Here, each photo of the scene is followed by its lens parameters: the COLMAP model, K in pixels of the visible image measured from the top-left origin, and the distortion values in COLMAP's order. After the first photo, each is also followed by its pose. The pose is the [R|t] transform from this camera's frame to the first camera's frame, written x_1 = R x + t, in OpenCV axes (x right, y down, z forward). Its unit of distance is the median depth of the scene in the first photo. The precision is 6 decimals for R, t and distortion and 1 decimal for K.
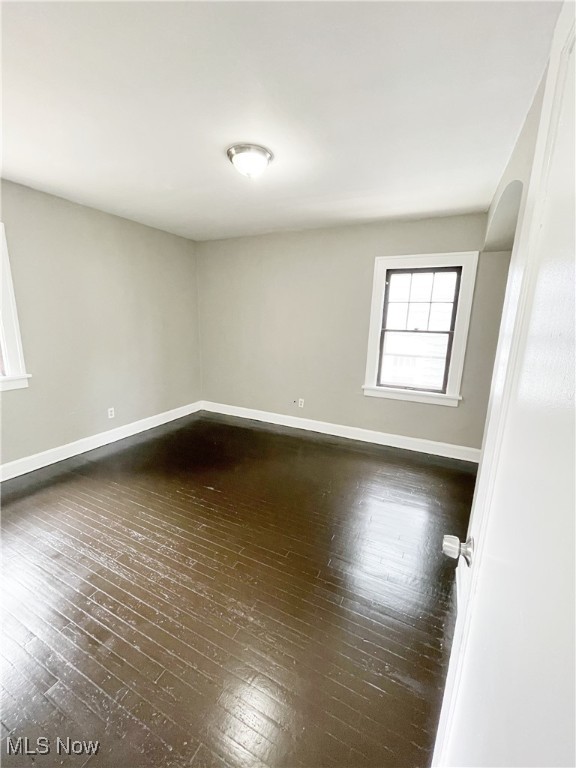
lens RADIAL K [[303.8, 0, 288.0], [0, 303.8, 384.0], [0, 0, 1]] dist [-0.000220, -0.000036]
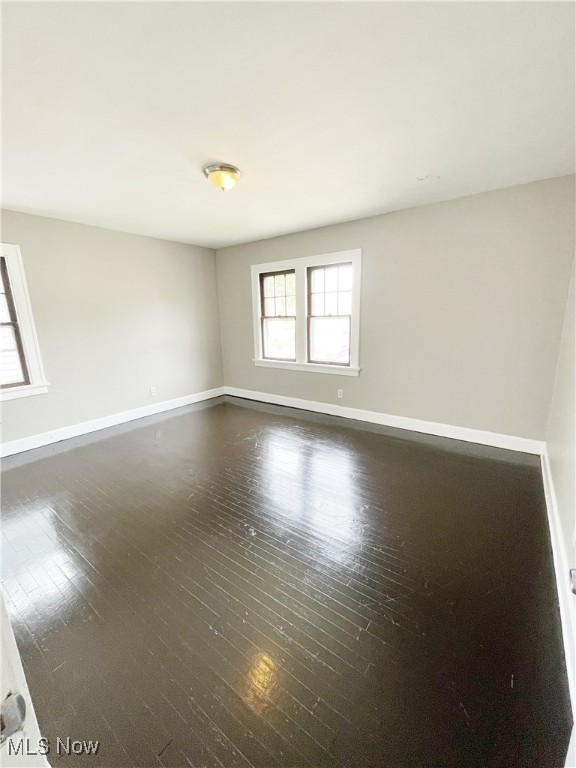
lens RADIAL K [[310.1, 0, 289.2], [0, 310.1, 382.5], [0, 0, 1]] dist [-0.001477, -0.000219]
pose [[0.982524, -0.016663, -0.185388, 0.517298], [0.020898, 0.999563, 0.020913, 0.067156], [0.184958, -0.024422, 0.982443, -0.277356]]
